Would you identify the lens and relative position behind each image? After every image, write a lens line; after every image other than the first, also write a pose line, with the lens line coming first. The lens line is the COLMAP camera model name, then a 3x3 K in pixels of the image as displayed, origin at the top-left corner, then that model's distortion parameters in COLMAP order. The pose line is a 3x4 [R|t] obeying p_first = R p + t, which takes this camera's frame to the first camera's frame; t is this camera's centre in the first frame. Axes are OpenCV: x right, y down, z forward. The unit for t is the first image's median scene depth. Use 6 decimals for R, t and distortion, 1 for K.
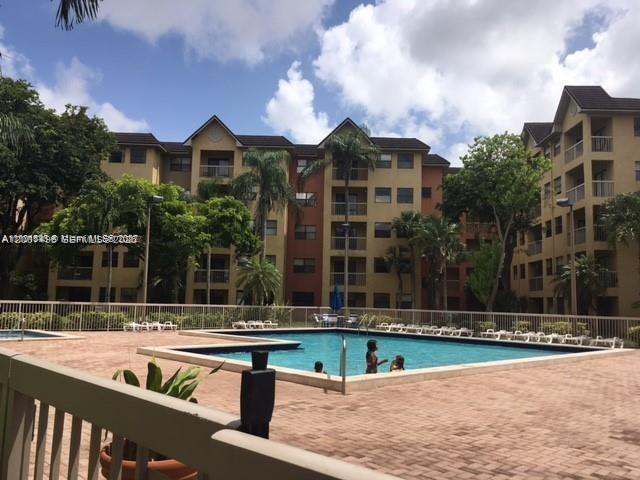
lens RADIAL K [[535.7, 0, 320.0], [0, 535.7, 240.0], [0, 0, 1]] dist [0.010793, 0.002085]
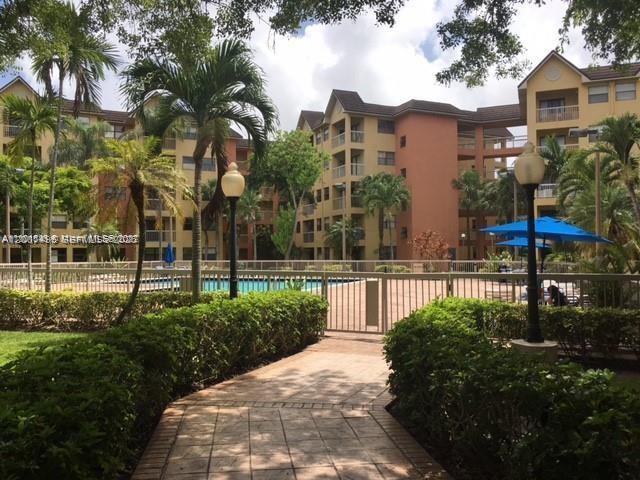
lens RADIAL K [[535.7, 0, 320.0], [0, 535.7, 240.0], [0, 0, 1]] dist [0.010793, 0.002085]
pose [[0.901812, -0.020927, 0.431622, -0.158423], [-0.019628, 0.995812, 0.089293, -0.033193], [-0.431683, -0.088998, 0.897624, -0.215518]]
